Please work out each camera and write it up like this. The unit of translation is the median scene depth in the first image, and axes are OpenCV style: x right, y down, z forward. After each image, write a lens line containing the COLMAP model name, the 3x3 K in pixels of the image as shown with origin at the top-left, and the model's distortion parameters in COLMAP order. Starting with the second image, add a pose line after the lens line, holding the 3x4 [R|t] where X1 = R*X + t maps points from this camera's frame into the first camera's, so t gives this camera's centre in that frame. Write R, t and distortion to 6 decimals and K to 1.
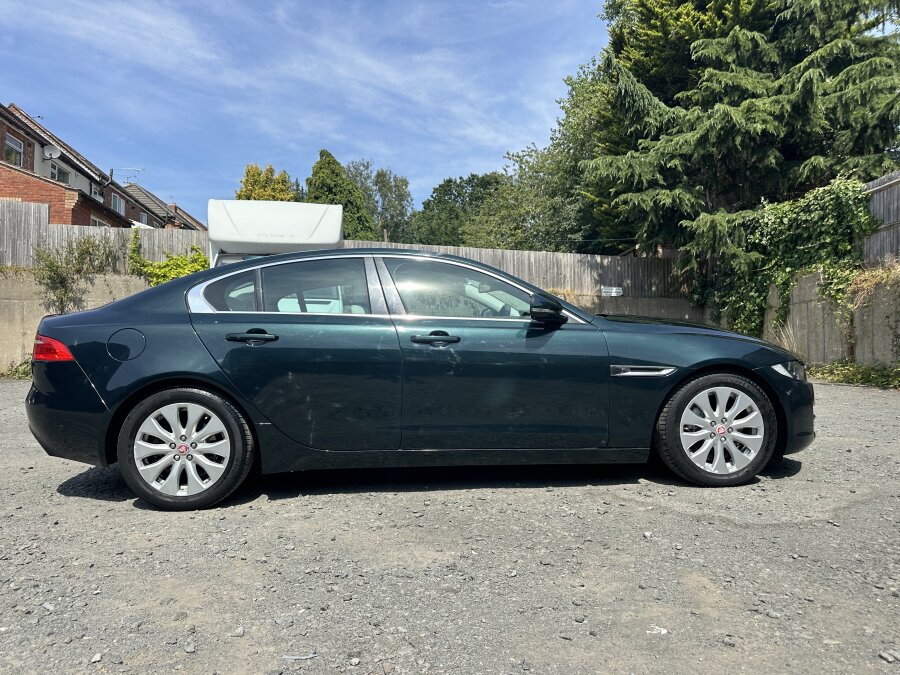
lens RADIAL K [[638.3, 0, 450.8], [0, 638.3, 340.8], [0, 0, 1]] dist [0.019430, -0.026282]
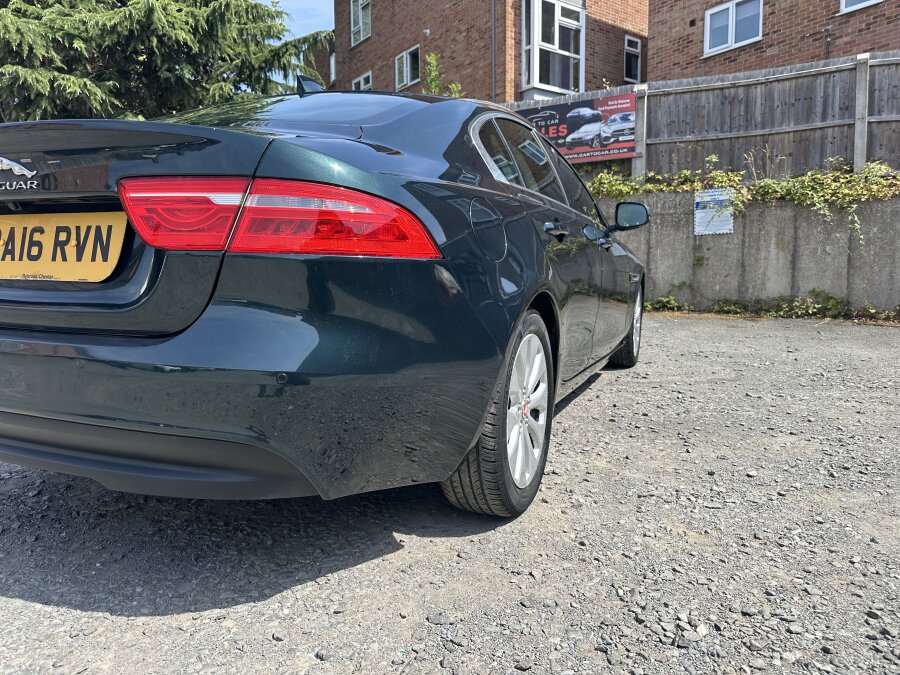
lens RADIAL K [[638.3, 0, 444.0], [0, 638.3, 336.2], [0, 0, 1]] dist [0.019430, -0.026282]
pose [[0.443025, -0.087364, 0.892242, -0.256538], [-0.006867, 0.994881, 0.100824, 0.012968], [-0.896483, -0.050794, 0.440157, 0.233249]]
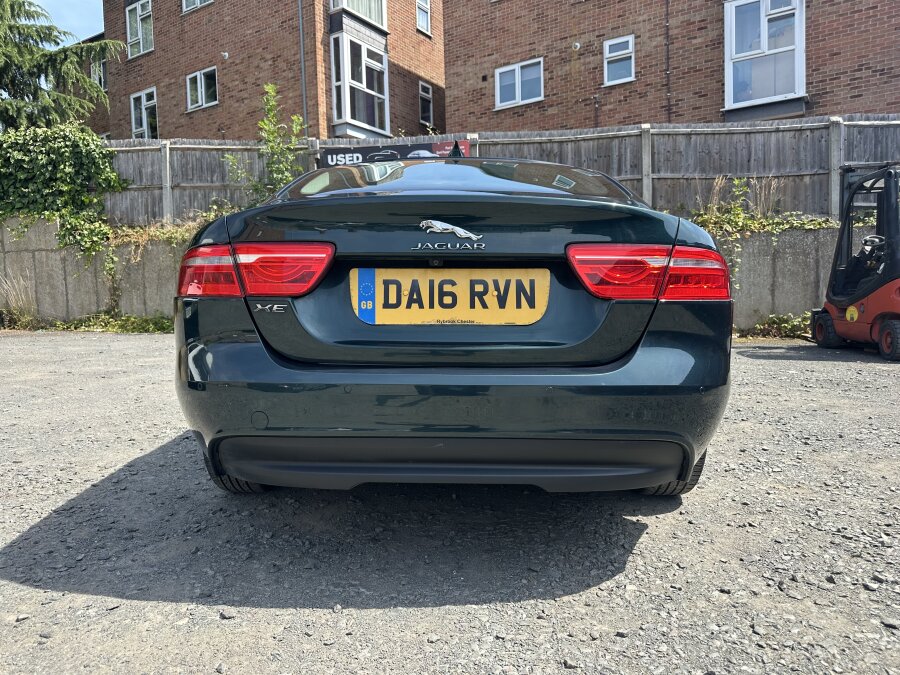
lens RADIAL K [[638.3, 0, 444.8], [0, 638.3, 338.6], [0, 0, 1]] dist [0.019430, -0.026282]
pose [[0.084547, -0.065079, 0.994292, -0.313088], [0.007902, 0.997877, 0.064641, 0.009555], [-0.996388, 0.002392, 0.084882, 0.330471]]
